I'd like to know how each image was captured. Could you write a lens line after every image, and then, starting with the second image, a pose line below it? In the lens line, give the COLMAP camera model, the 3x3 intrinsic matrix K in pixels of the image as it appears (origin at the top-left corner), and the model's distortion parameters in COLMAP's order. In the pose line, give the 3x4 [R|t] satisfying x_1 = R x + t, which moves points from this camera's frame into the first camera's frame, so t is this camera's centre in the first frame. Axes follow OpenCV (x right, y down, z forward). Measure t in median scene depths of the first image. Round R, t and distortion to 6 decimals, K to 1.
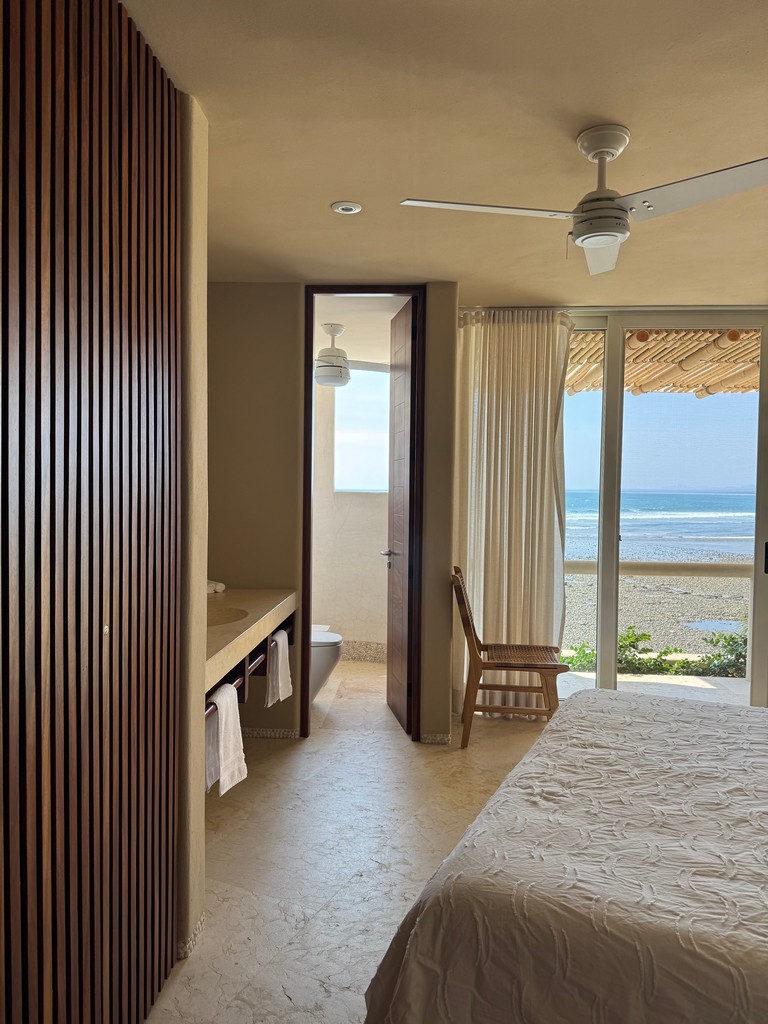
lens RADIAL K [[716.8, 0, 384.0], [0, 716.8, 512.0], [0, 0, 1]] dist [0.051089, -0.070570]
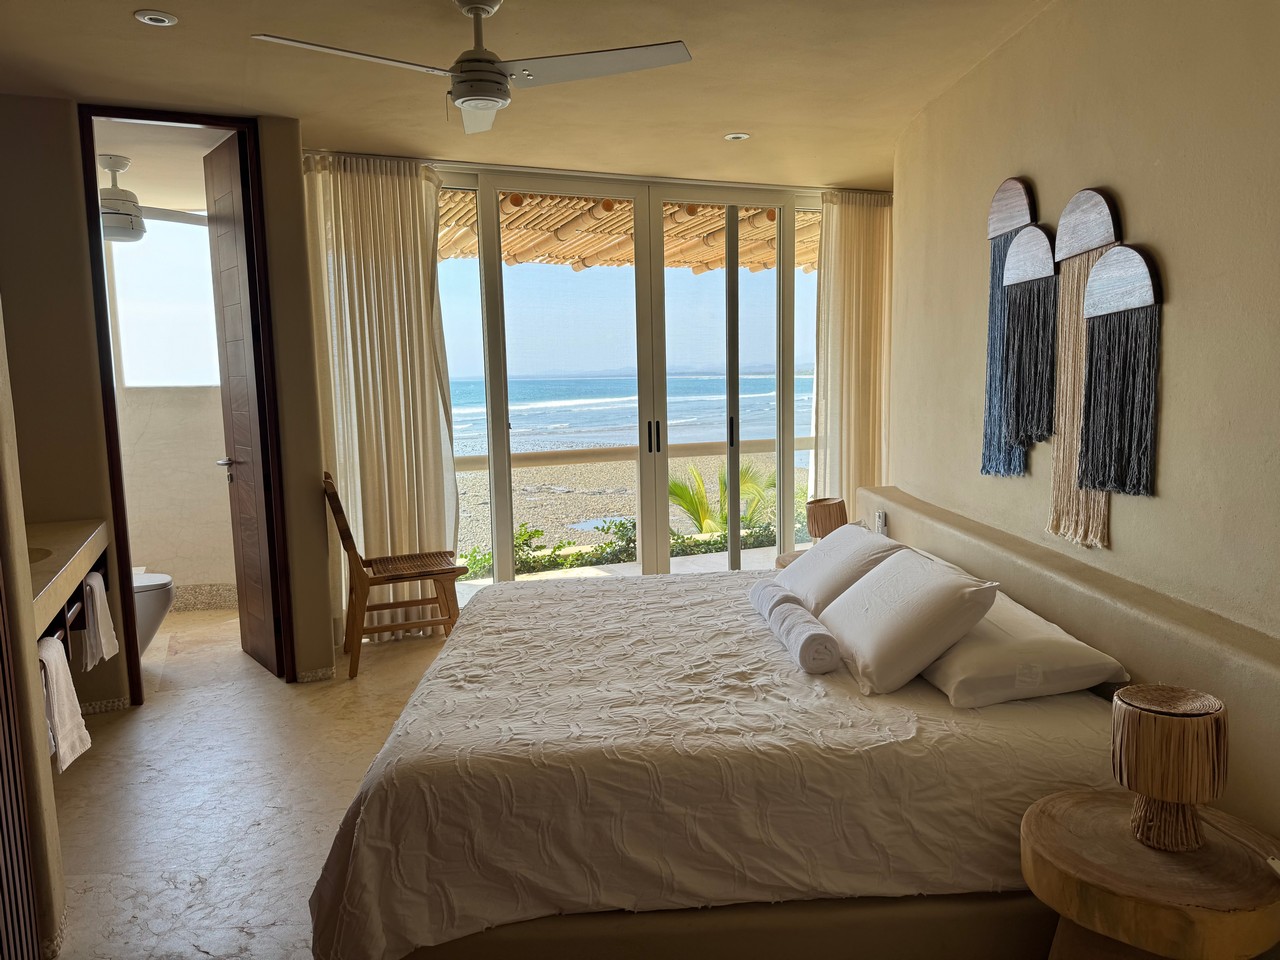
lens RADIAL K [[896.0, 0, 645.4], [0, 896.0, 478.8], [0, 0, 1]] dist [0.051089, -0.070570]
pose [[0.882126, -0.085416, 0.463203, -0.062842], [0.048444, 0.994657, 0.091160, 0.009215], [-0.468515, -0.057975, 0.881551, -0.105863]]
